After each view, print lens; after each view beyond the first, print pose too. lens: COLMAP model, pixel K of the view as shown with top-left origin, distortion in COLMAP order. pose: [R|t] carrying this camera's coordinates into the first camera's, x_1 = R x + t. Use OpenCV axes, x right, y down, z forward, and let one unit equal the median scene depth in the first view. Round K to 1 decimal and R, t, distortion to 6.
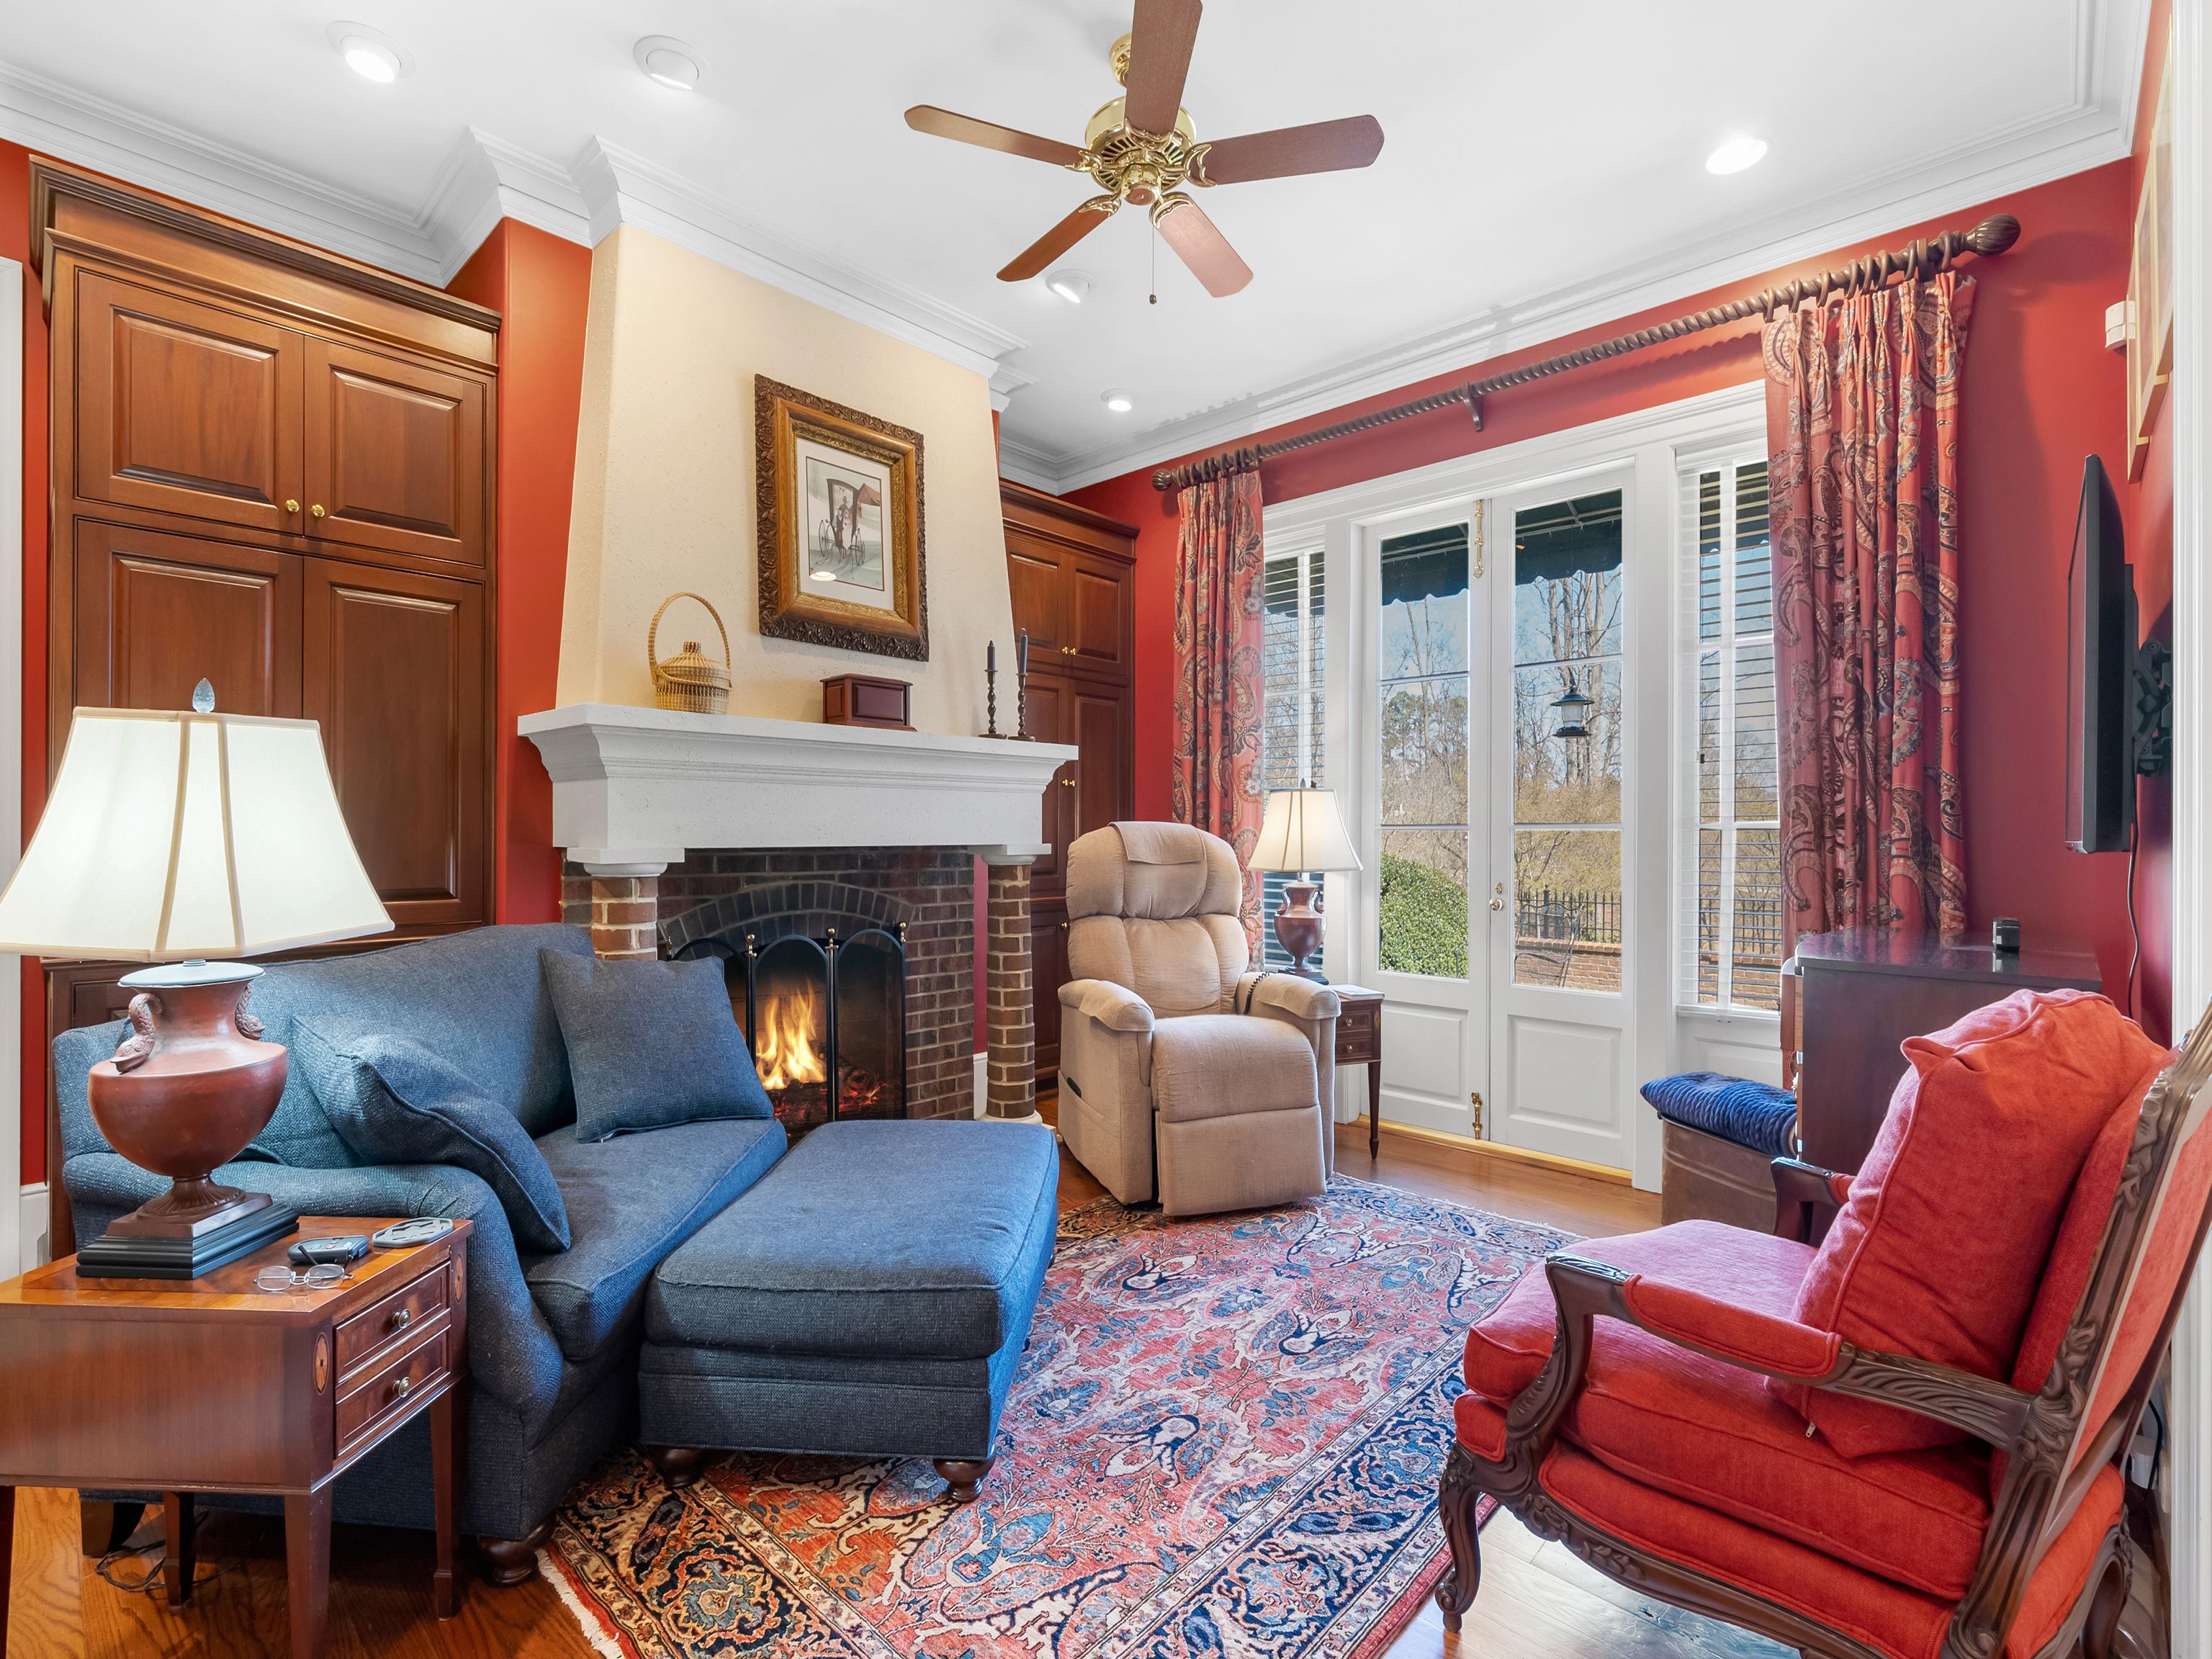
lens RADIAL K [[1010.0, 0, 1135.7], [0, 1010.0, 836.4], [0, 0, 1]] dist [-0.006170, 0.002970]
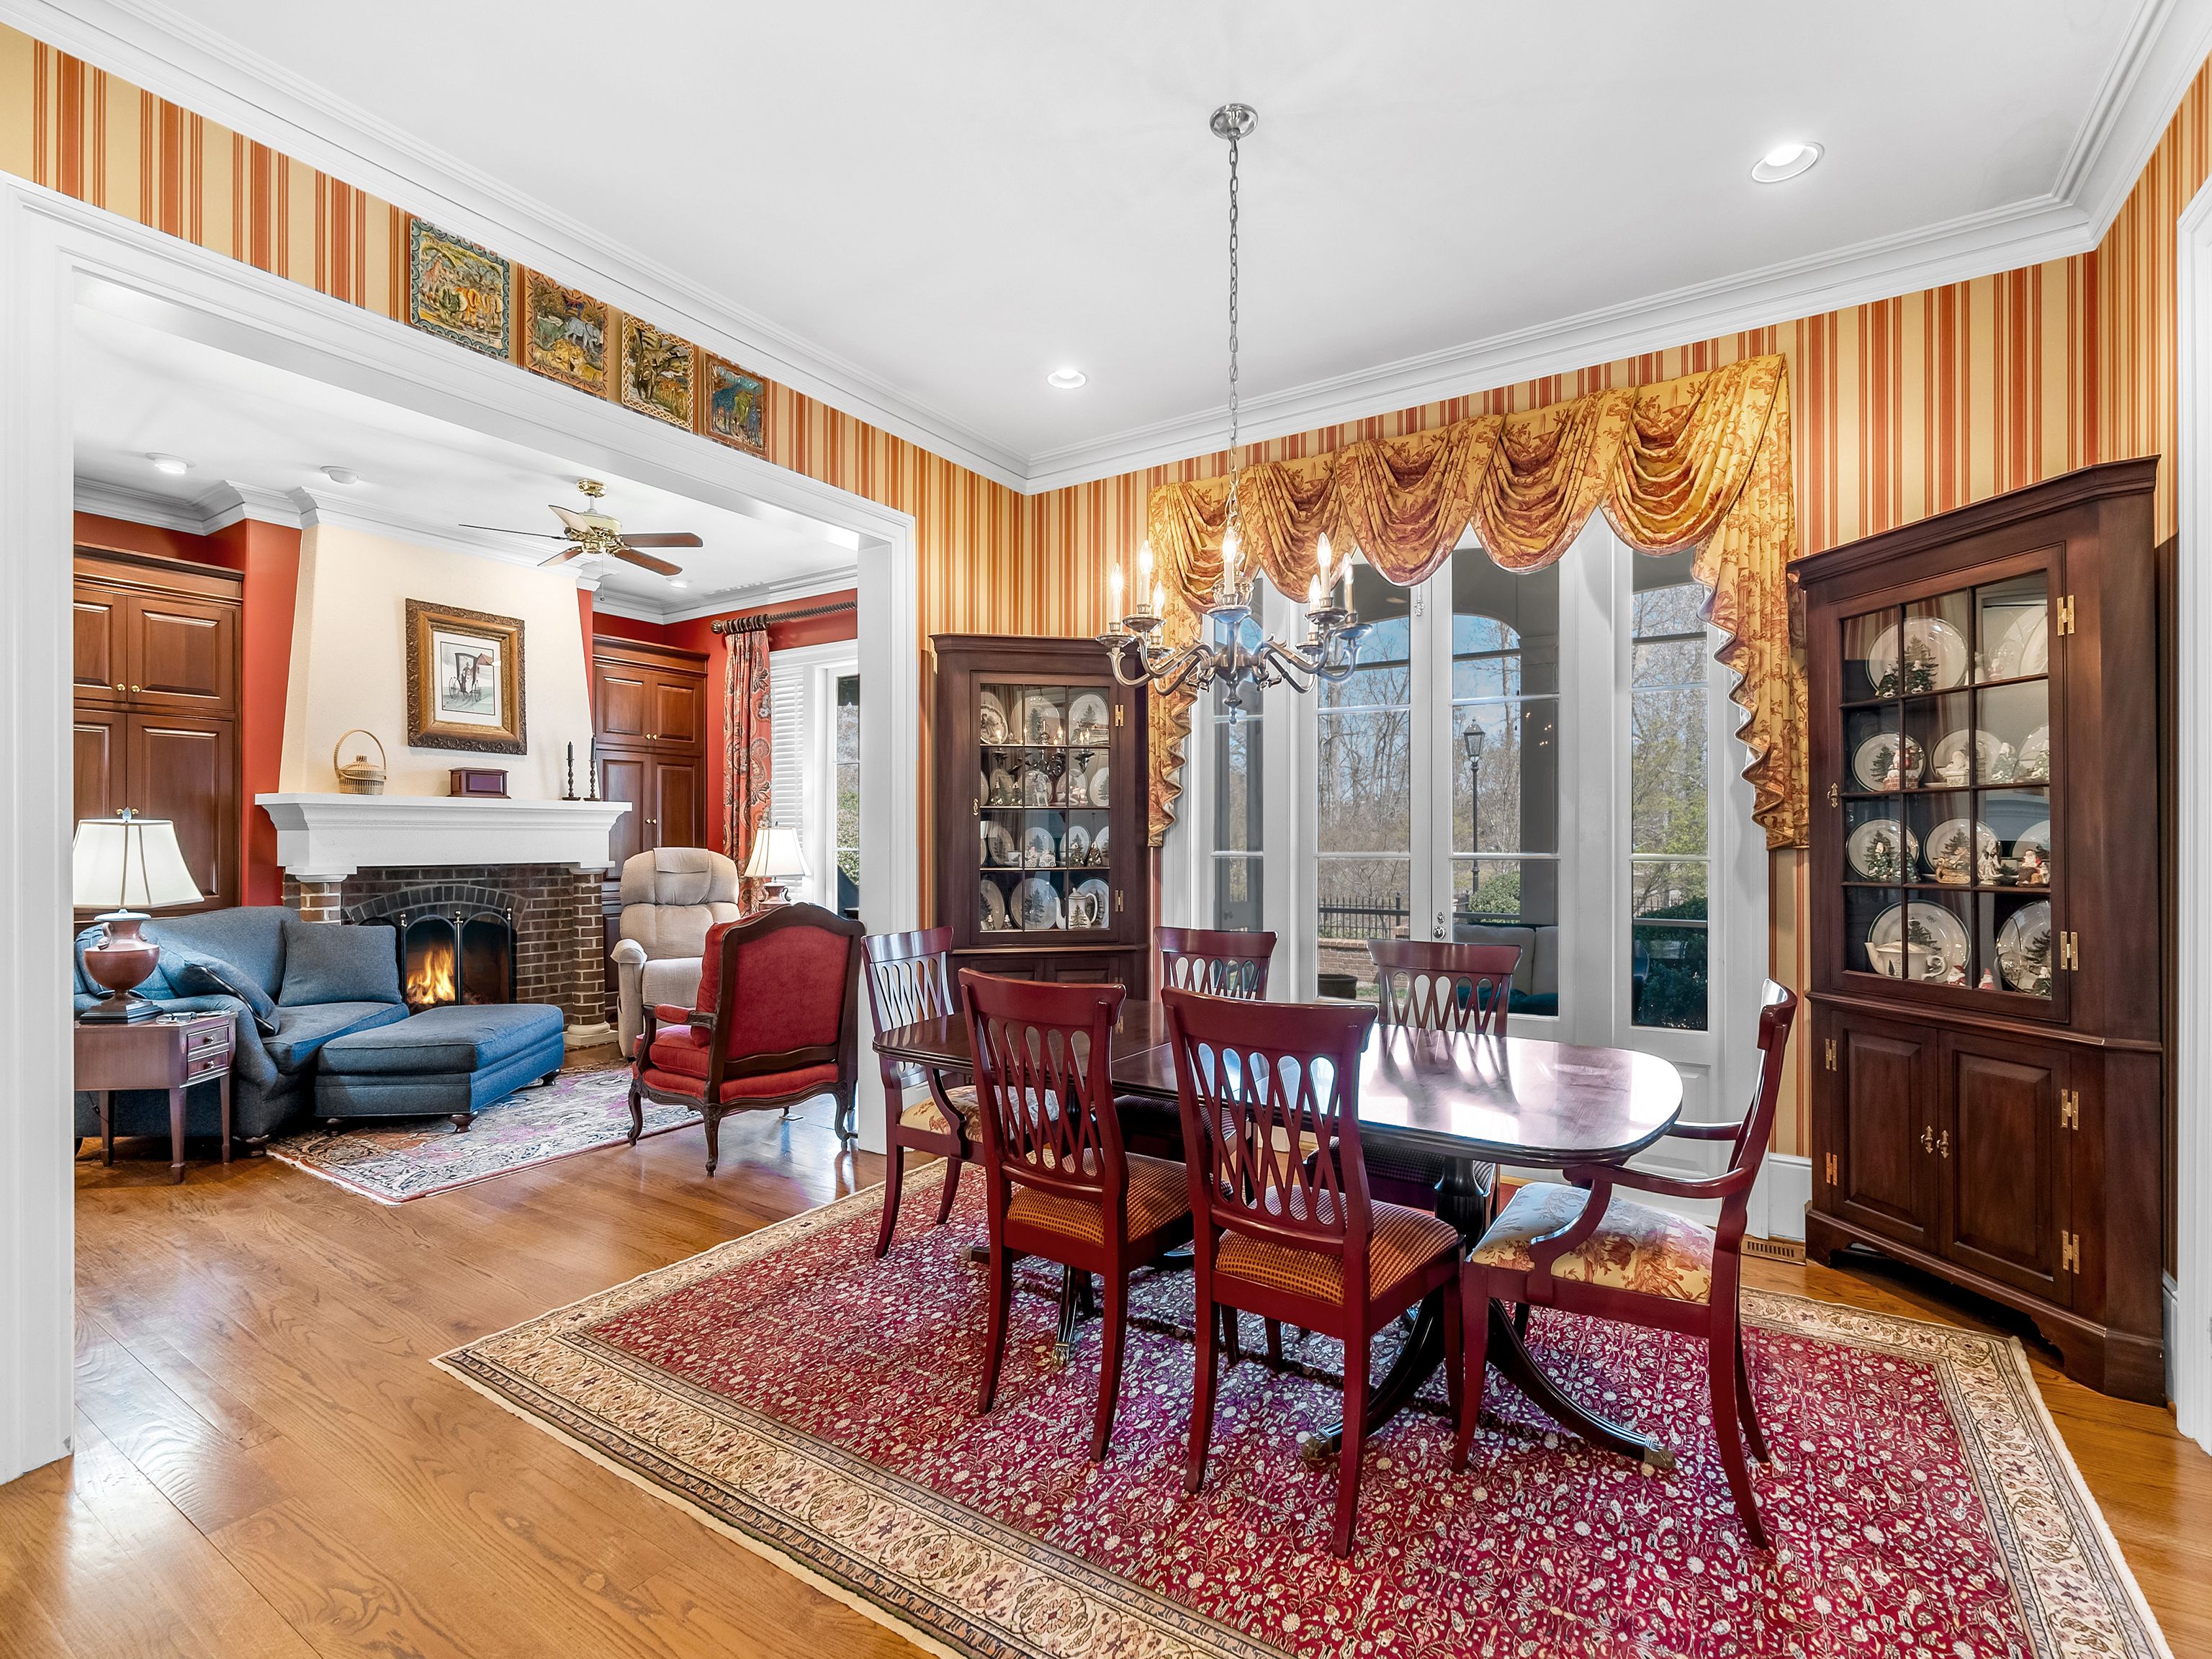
lens RADIAL K [[1010.0, 0, 1122.2], [0, 1010.0, 841.8], [0, 0, 1]] dist [-0.006170, 0.002970]
pose [[0.986650, -0.003956, 0.162806, 0.549352], [0.004379, 0.999988, -0.002238, -0.020103], [-0.162795, 0.002921, 0.986656, -0.908260]]
